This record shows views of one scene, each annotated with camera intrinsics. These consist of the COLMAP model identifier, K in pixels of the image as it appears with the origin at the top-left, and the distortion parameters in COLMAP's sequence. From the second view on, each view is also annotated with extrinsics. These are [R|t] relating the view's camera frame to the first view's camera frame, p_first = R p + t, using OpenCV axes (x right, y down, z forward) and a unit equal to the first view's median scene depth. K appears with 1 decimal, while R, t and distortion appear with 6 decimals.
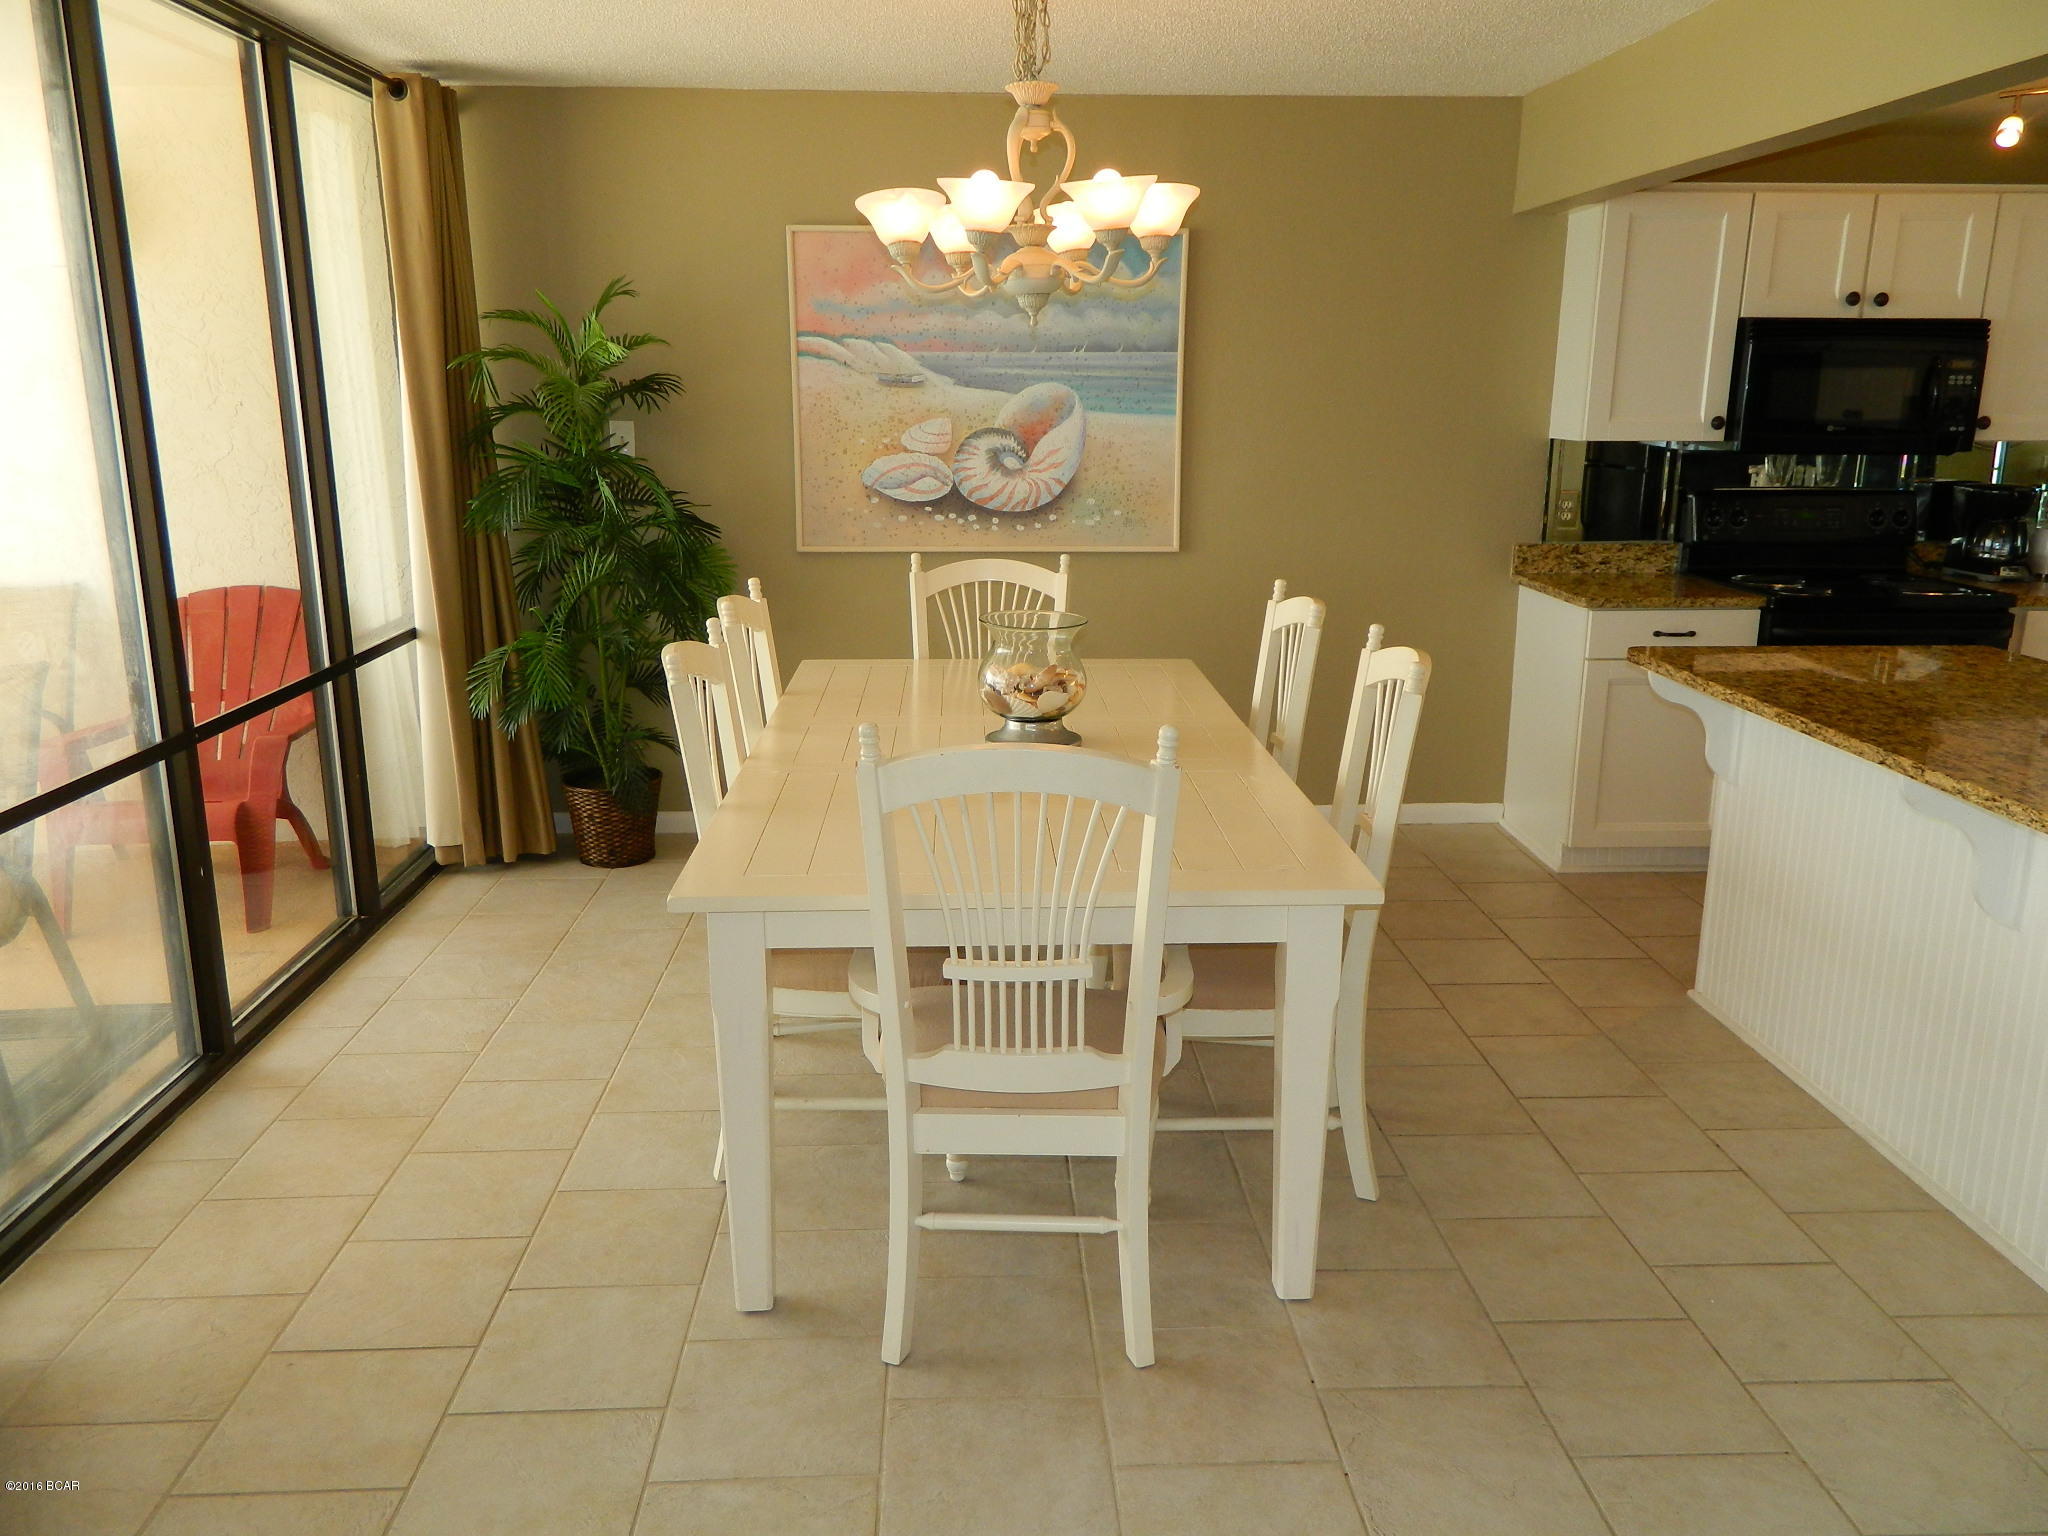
lens RADIAL K [[1537.9, 0, 976.6], [0, 1537.9, 763.5], [0, 0, 1]] dist [0.001124, 0.002488]
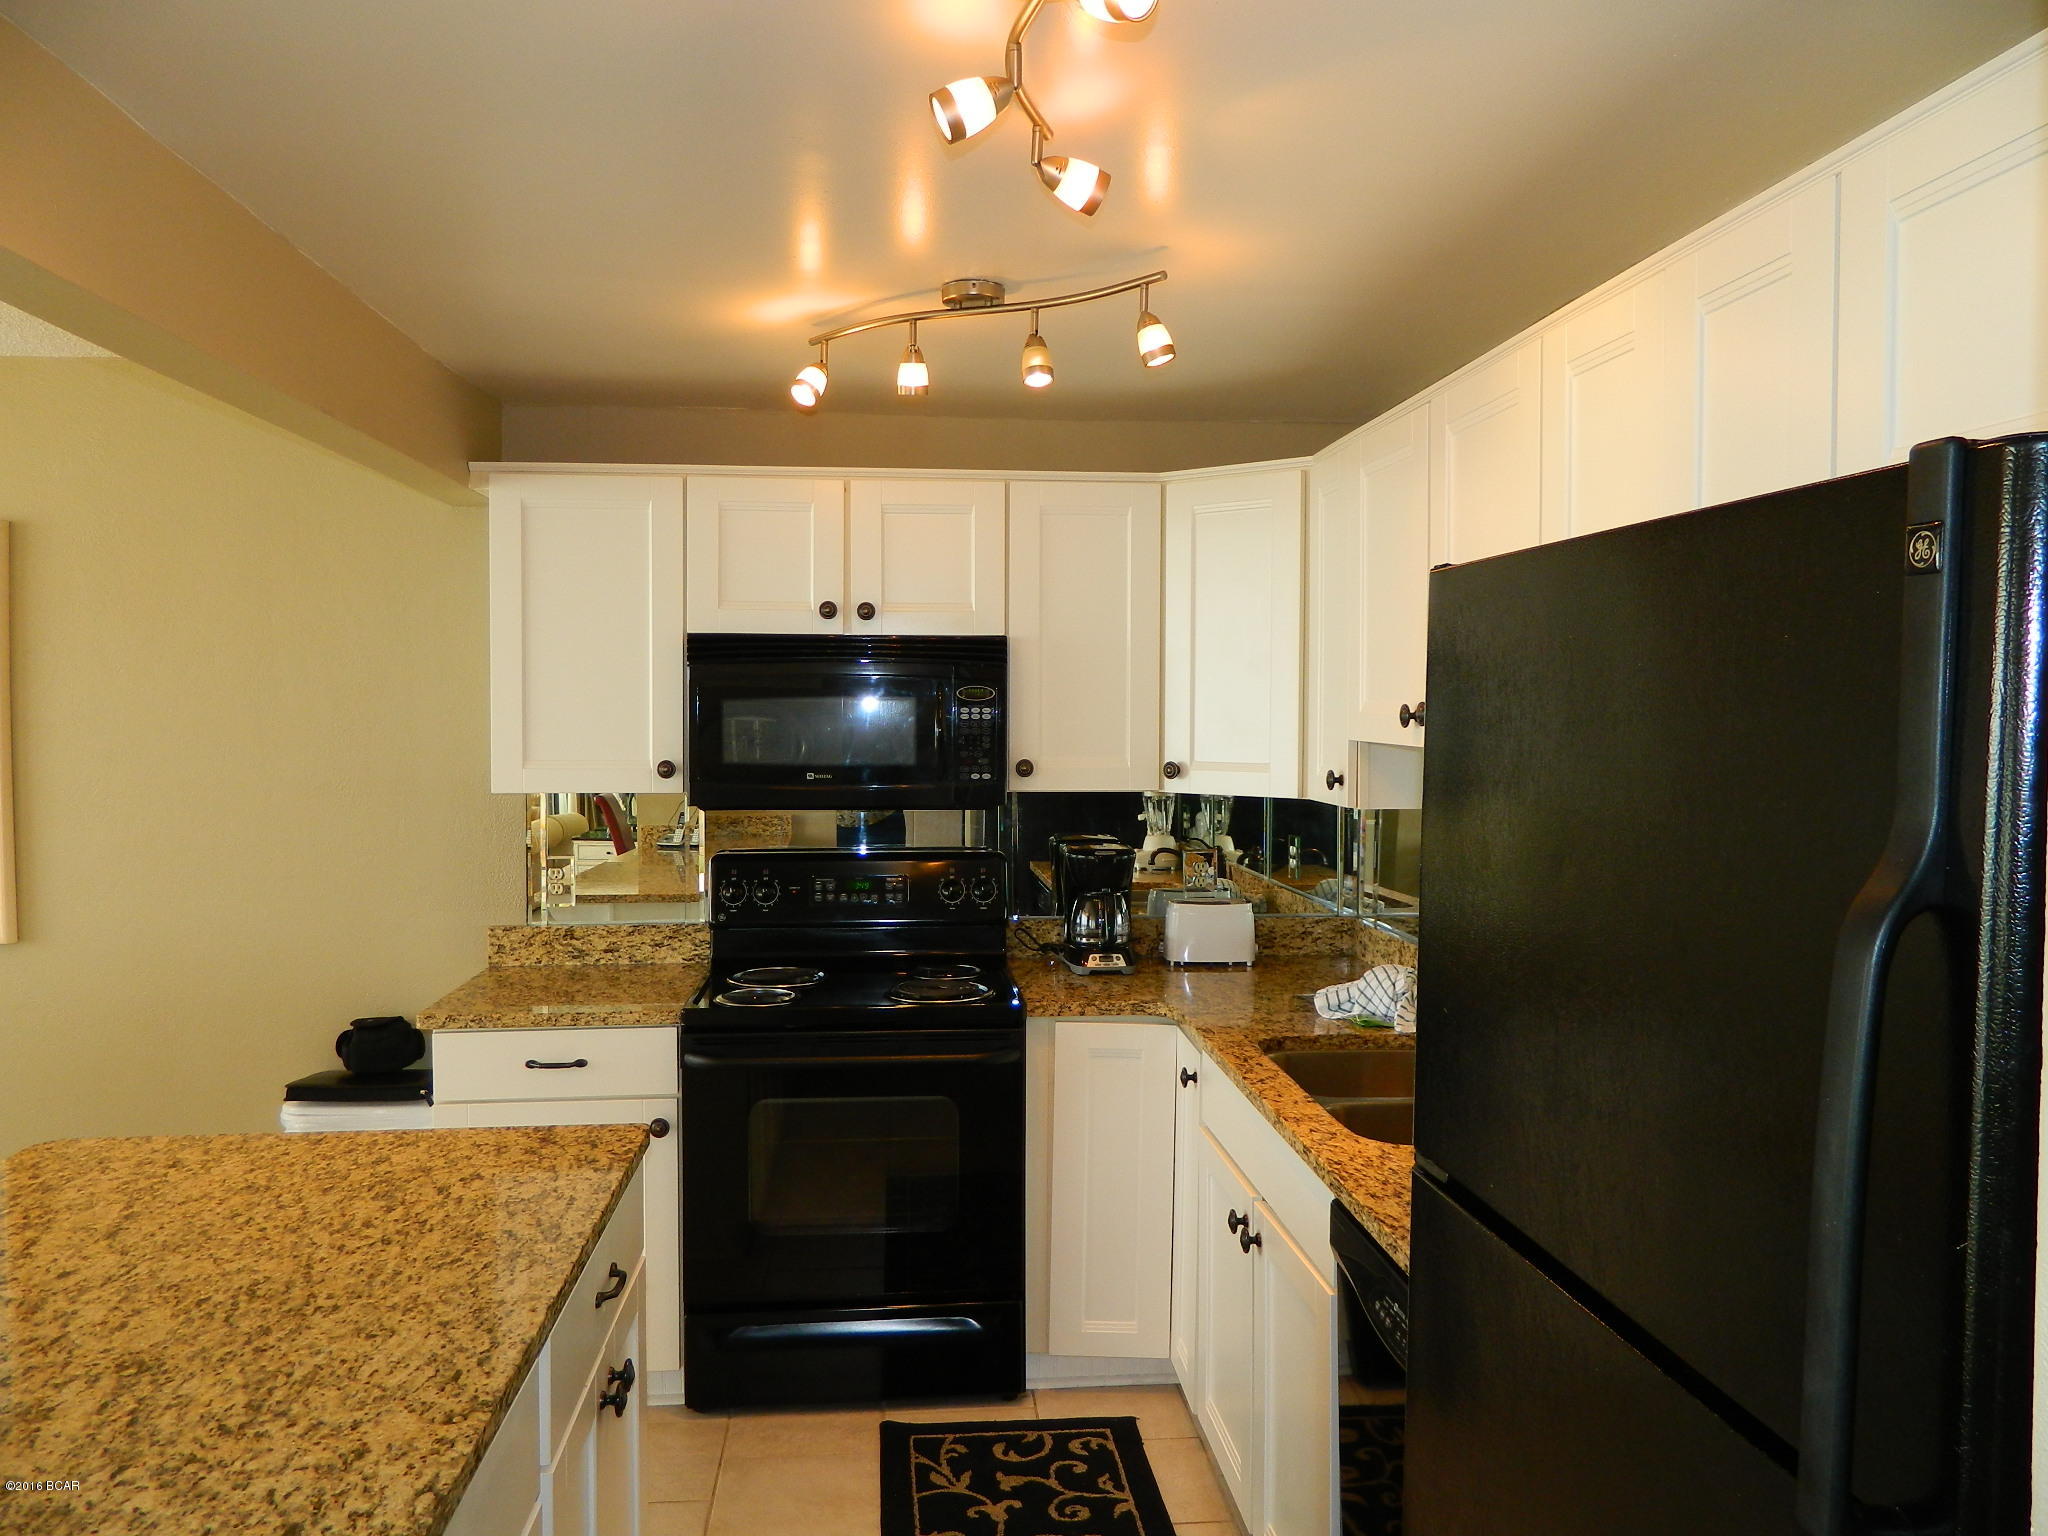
lens RADIAL K [[1537.9, 0, 1011.8], [0, 1537.9, 763.1], [0, 0, 1]] dist [0.001124, 0.002488]
pose [[0.997004, -0.001897, 0.077323, 0.588885], [0.017330, 0.979761, -0.199417, -0.072914], [-0.075379, 0.200160, 0.976859, 0.260016]]
